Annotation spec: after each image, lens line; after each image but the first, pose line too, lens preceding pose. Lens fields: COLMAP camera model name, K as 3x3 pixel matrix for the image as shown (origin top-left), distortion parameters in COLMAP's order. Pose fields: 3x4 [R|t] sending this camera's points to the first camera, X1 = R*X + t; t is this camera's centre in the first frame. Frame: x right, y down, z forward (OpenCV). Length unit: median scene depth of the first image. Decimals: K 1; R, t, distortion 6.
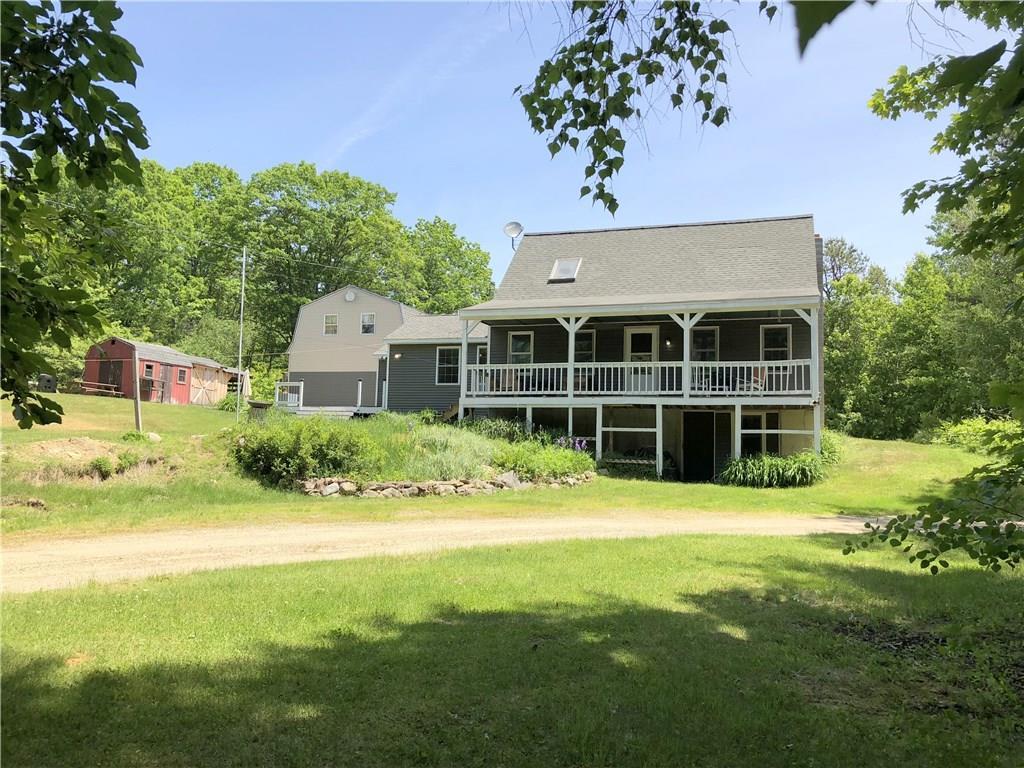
lens RADIAL K [[842.2, 0, 515.6], [0, 842.2, 386.1], [0, 0, 1]] dist [0.045510, -0.033580]
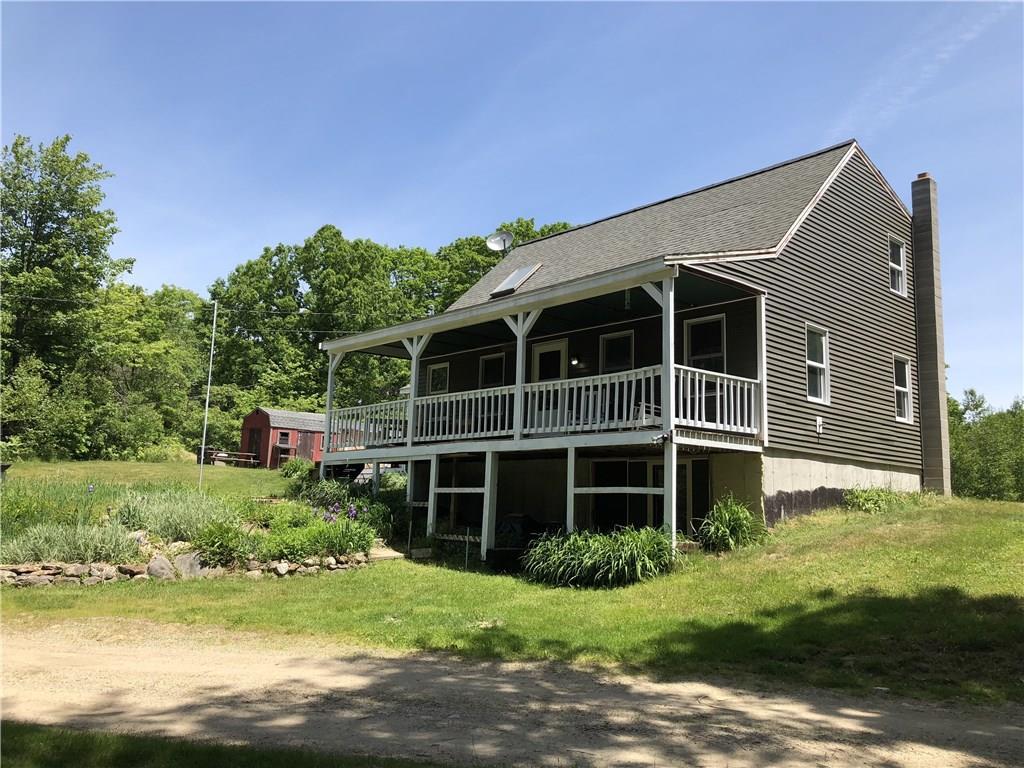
lens RADIAL K [[842.2, 0, 511.2], [0, 842.2, 383.4], [0, 0, 1]] dist [0.045510, -0.033580]
pose [[0.882958, -0.073444, -0.463671, 0.489266], [0.036143, 0.995390, -0.088839, 0.027318], [0.468058, 0.061683, 0.881542, 0.406840]]
